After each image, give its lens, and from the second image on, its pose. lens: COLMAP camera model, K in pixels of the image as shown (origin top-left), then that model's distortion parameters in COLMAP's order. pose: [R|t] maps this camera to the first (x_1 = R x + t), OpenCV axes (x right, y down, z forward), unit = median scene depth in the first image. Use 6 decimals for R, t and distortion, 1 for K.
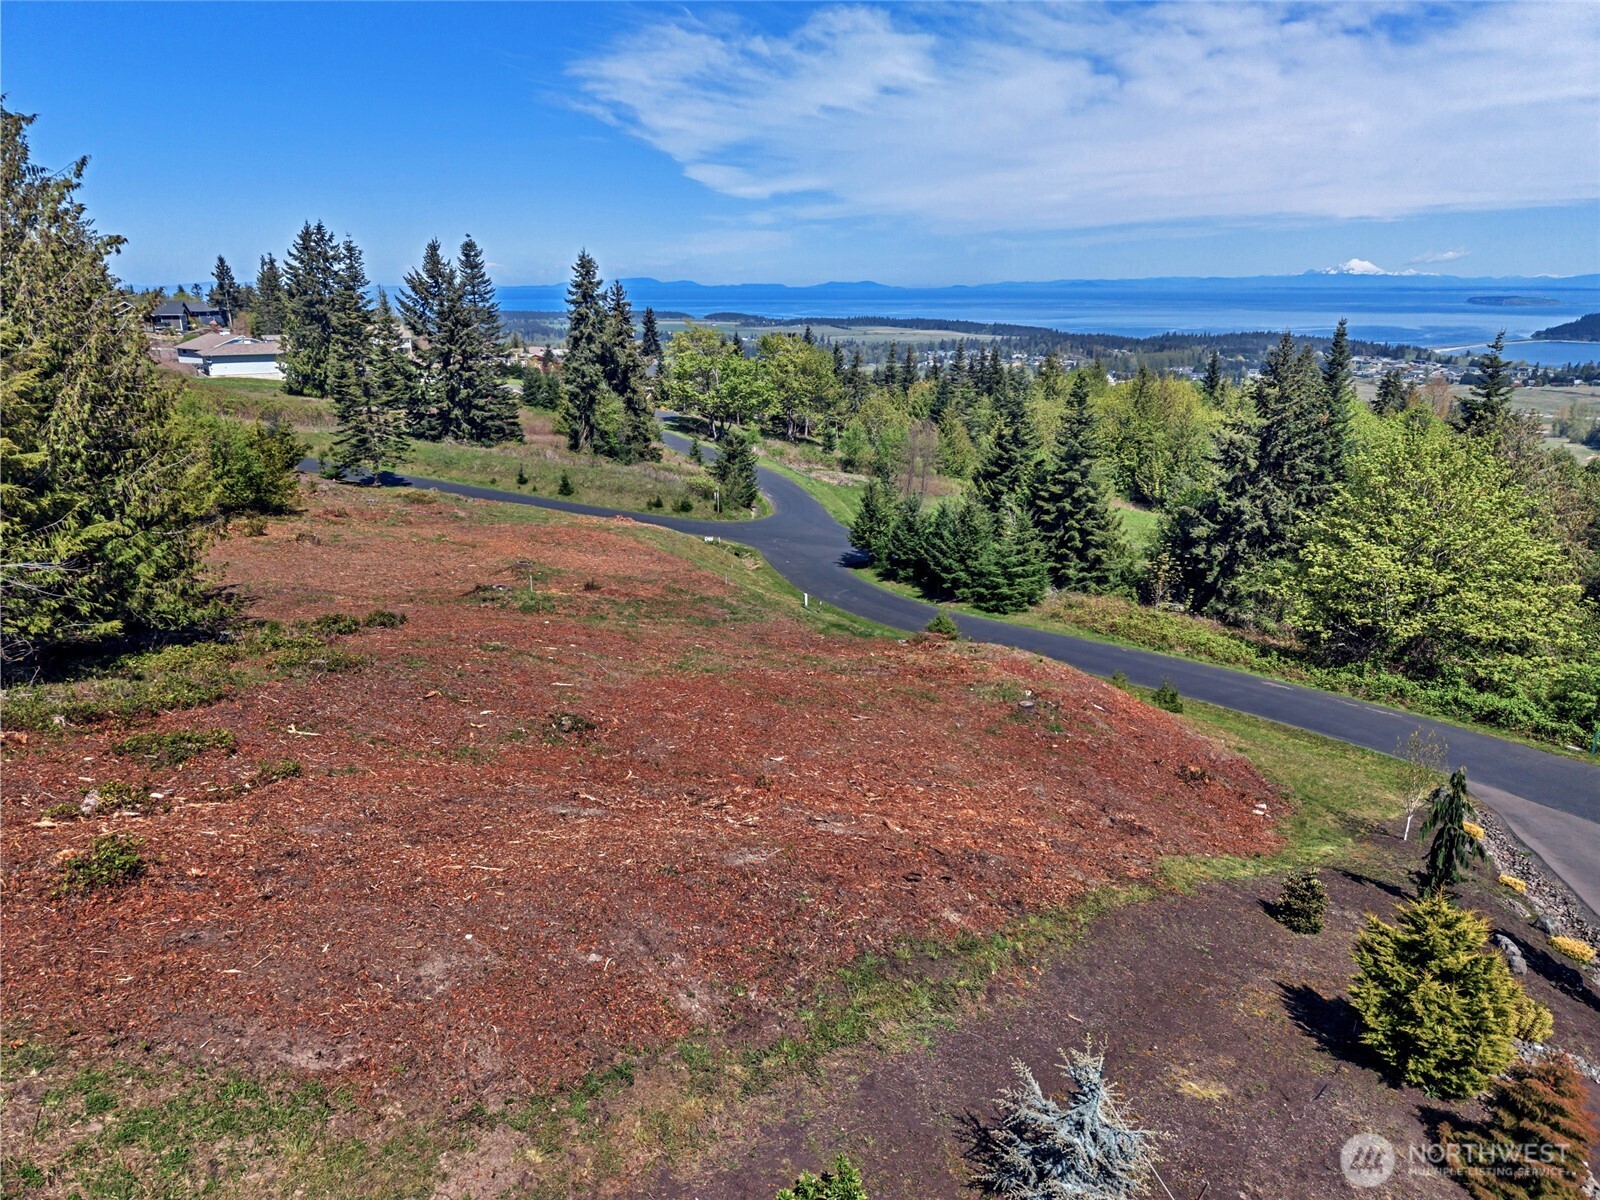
lens RADIAL K [[1070.0, 0, 800.0], [0, 1070.0, 600.0], [0, 0, 1]] dist [0.074292, -0.083320]
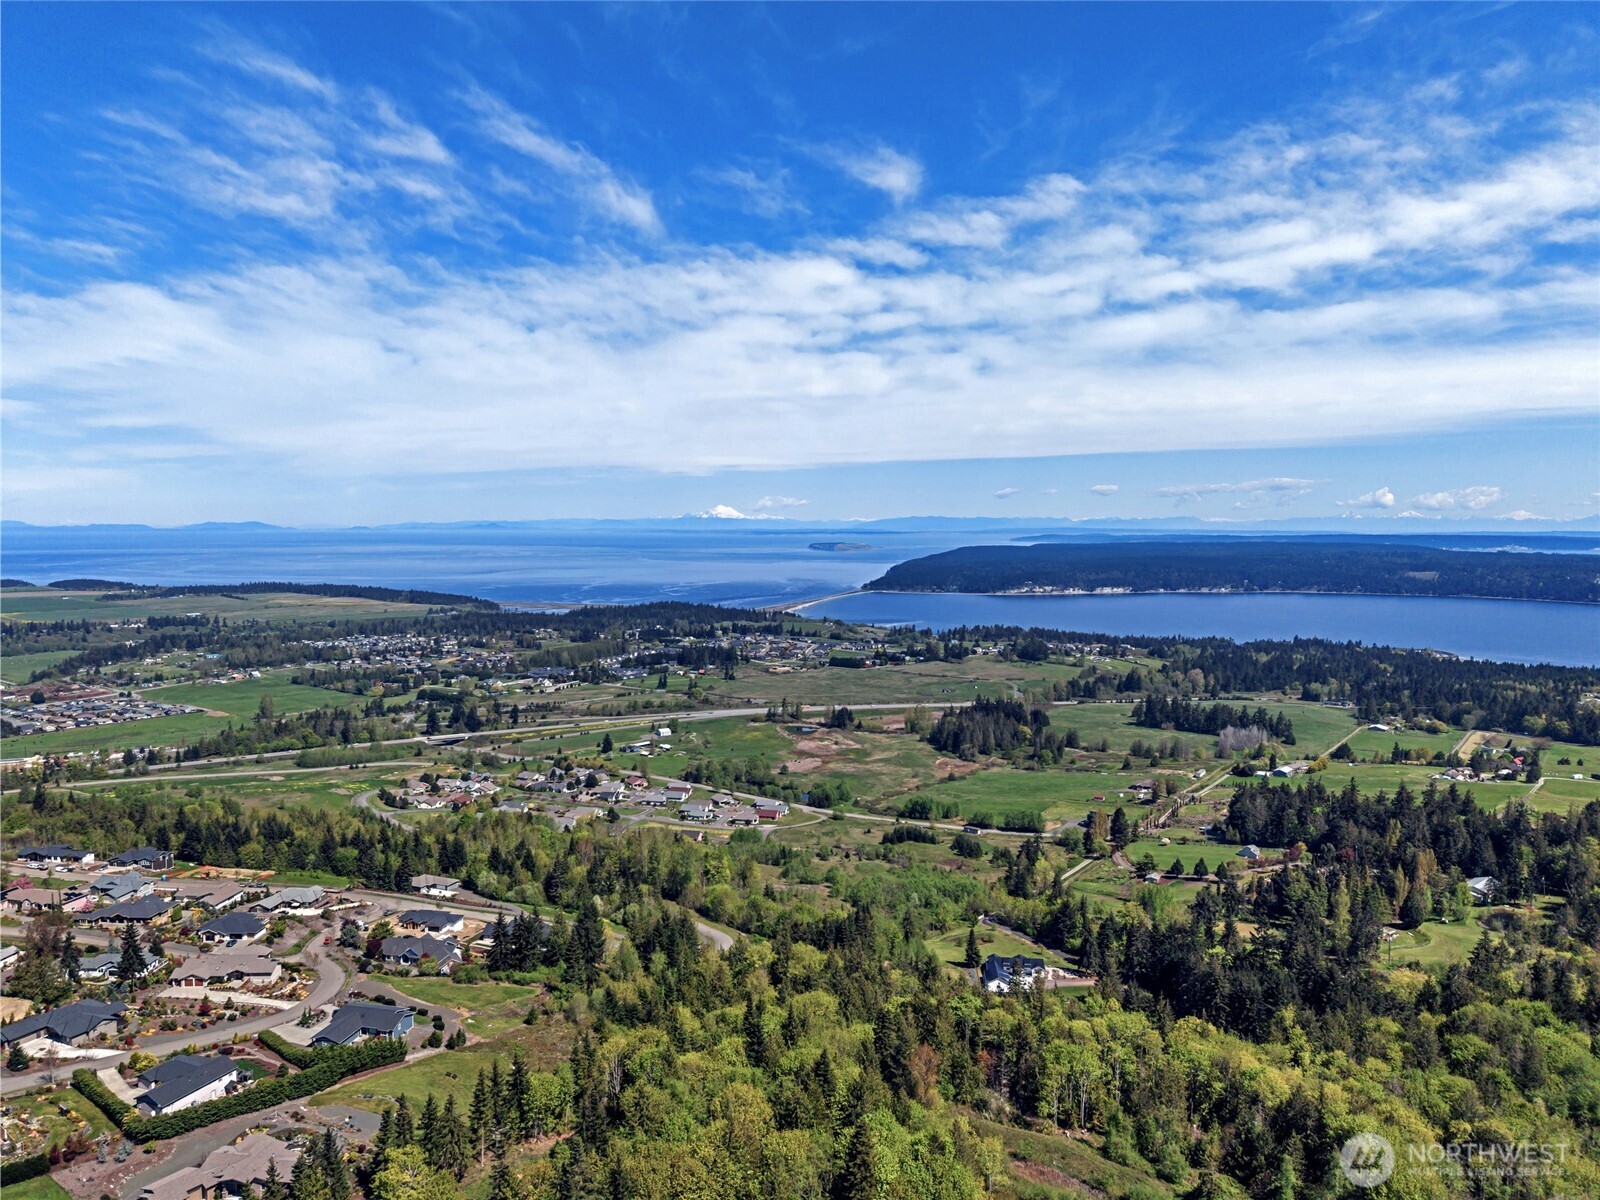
lens RADIAL K [[1072.6, 0, 800.0], [0, 1072.6, 600.0], [0, 0, 1]] dist [0.036894, -0.042408]
pose [[0.863338, -0.037556, 0.503227, -0.285729], [0.142703, 0.974692, -0.172080, -0.840222], [-0.484028, 0.220376, 0.846848, -0.239880]]
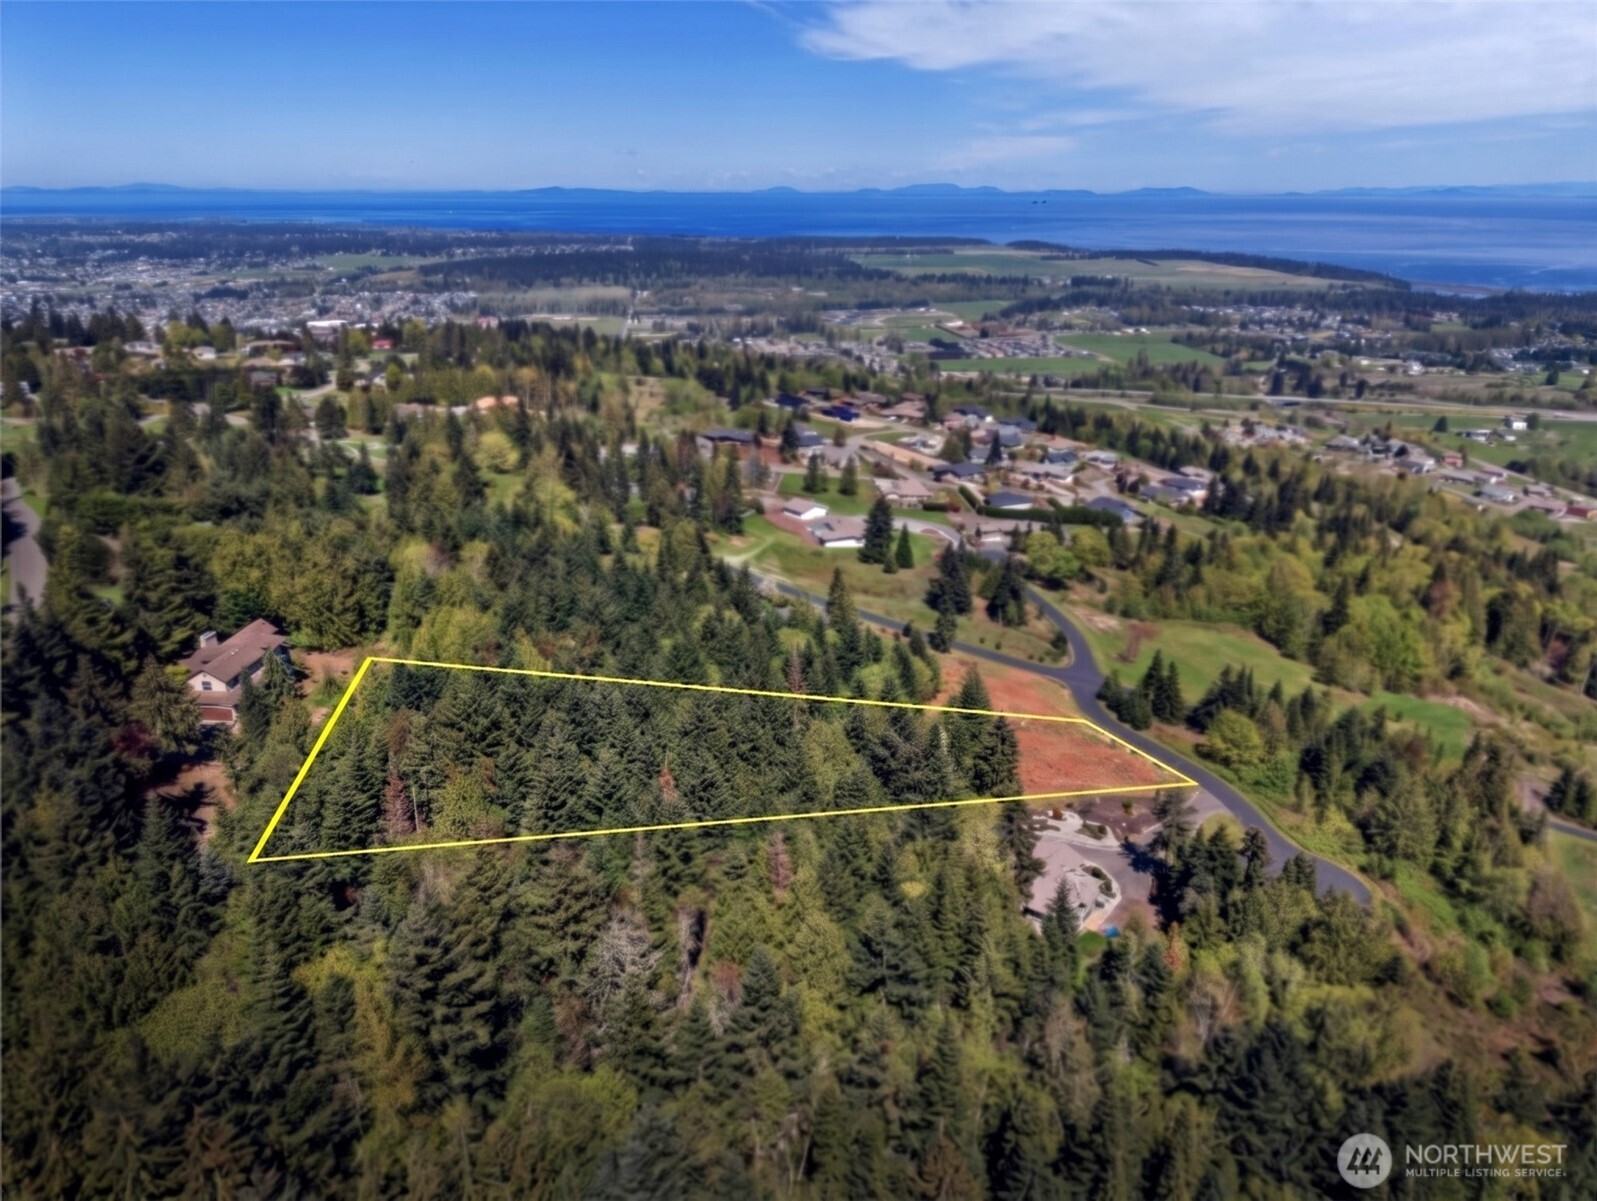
lens RADIAL K [[1080.8, 0, 798.5], [0, 1080.8, 600.5], [0, 0, 1]] dist [0.029736, -0.031947]
pose [[0.965876, 0.093979, -0.241352, -0.046720], [-0.074691, 0.993327, 0.087879, -0.398218], [0.248001, -0.066853, 0.966450, -1.707422]]
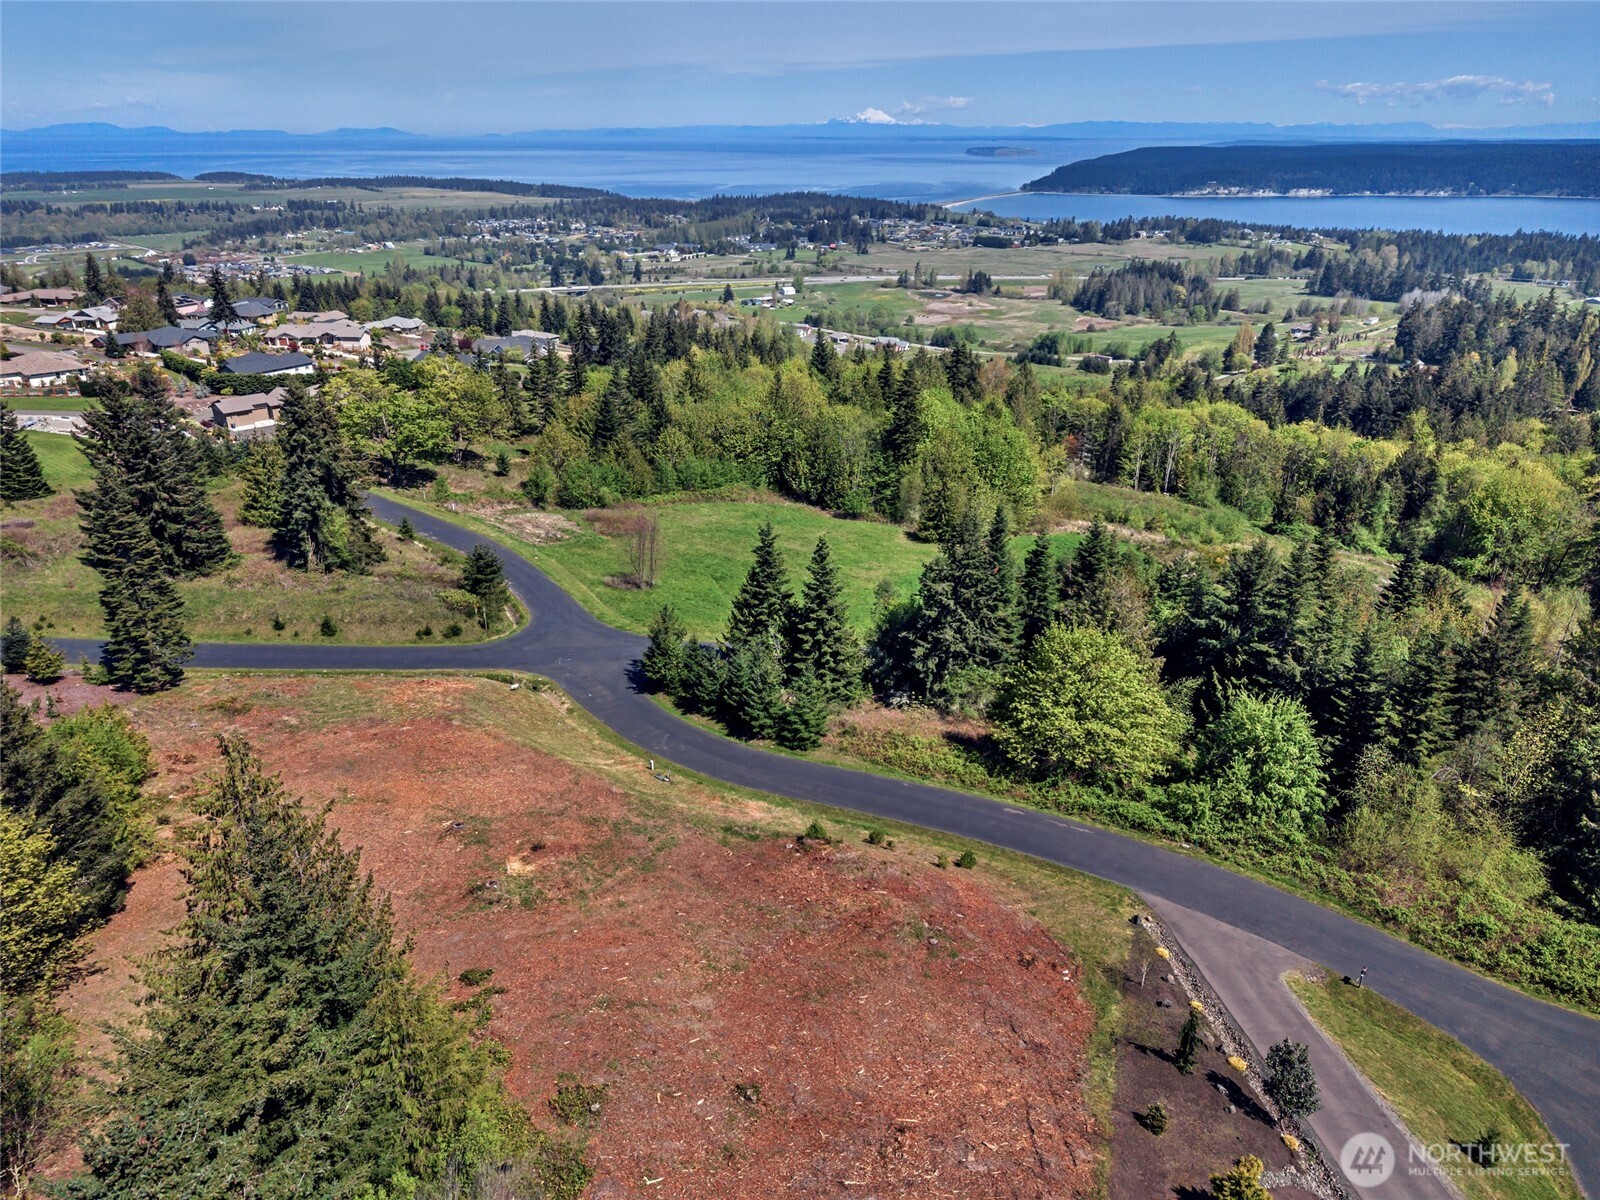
lens RADIAL K [[1082.9, 0, 800.0], [0, 1082.9, 600.0], [0, 0, 1]] dist [0.029736, -0.031947]
pose [[0.922751, -0.153275, 0.353606, -0.151356], [0.109126, 0.983876, 0.141703, -0.211057], [-0.369624, -0.092169, 0.924599, -0.126230]]
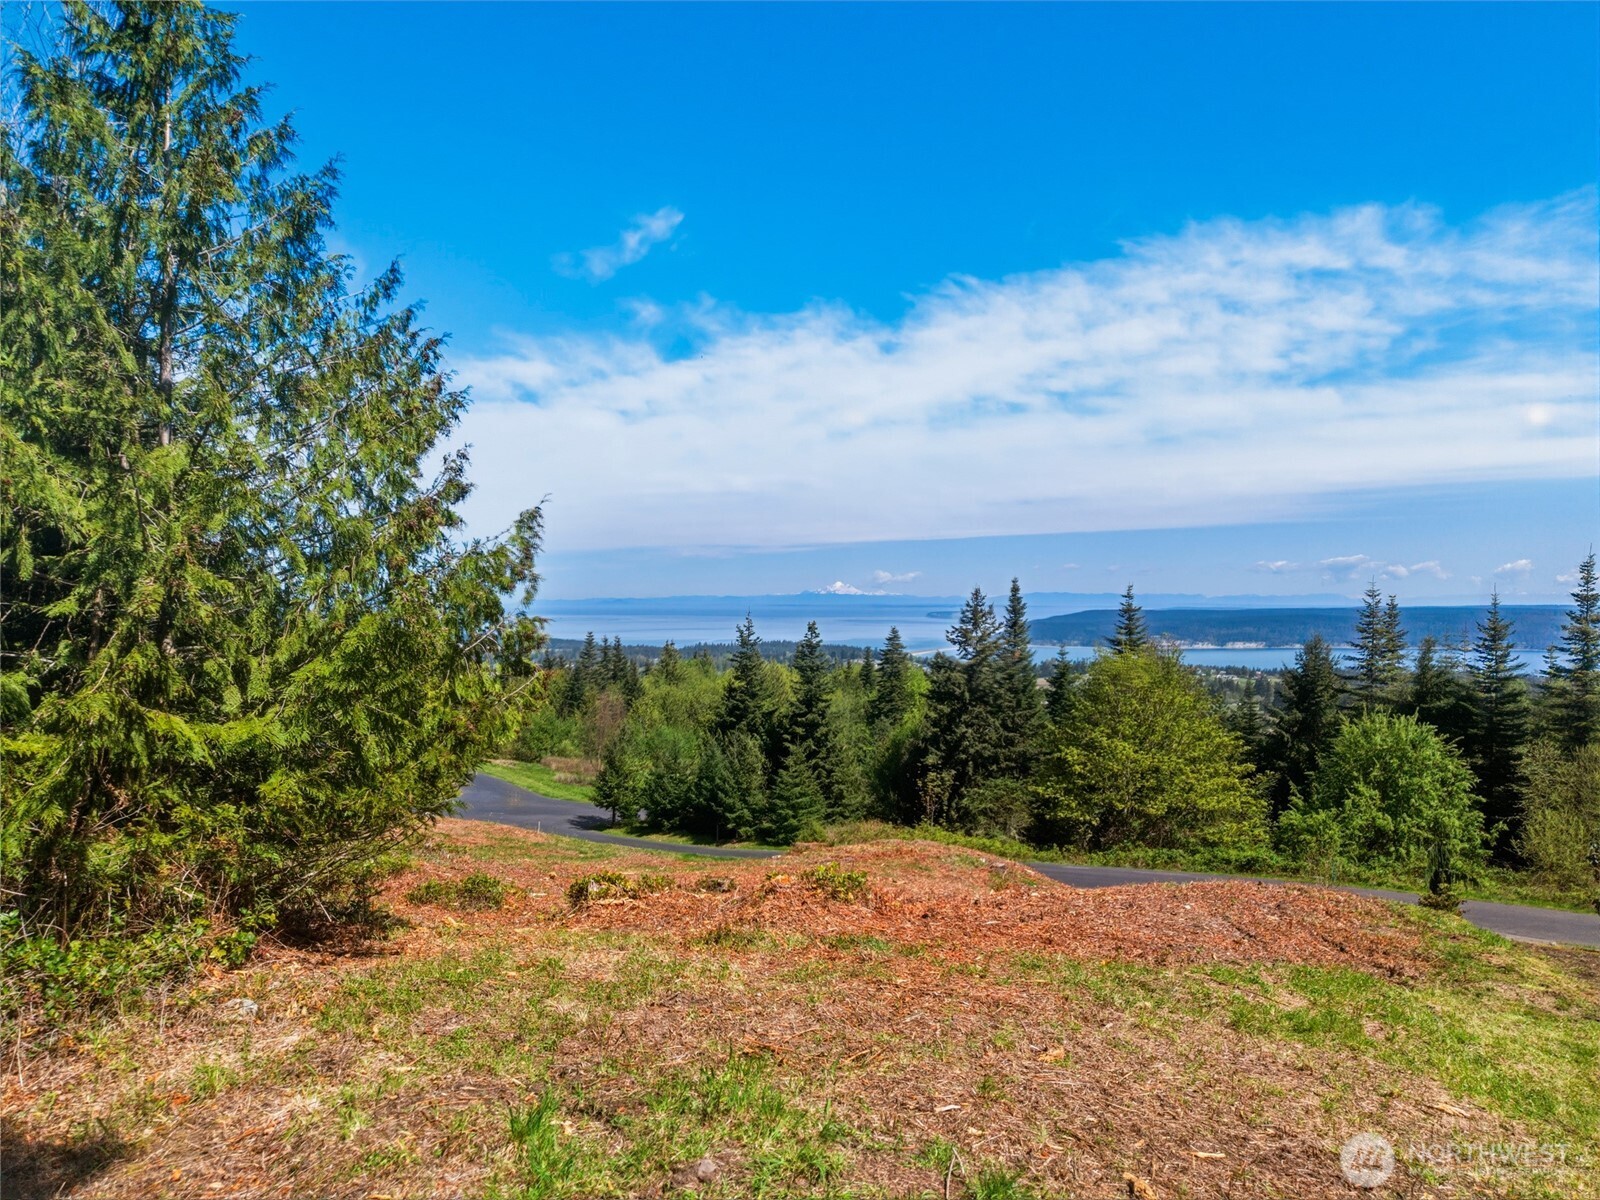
lens RADIAL K [[1066.6, 0, 806.3], [0, 1066.6, 631.2], [0, 0, 1]] dist [0.098751, -0.147020]
pose [[0.911624, -0.011637, 0.410860, -0.126255], [0.115420, 0.966626, -0.228718, 0.029418], [-0.394486, 0.255926, 0.882543, 0.023586]]
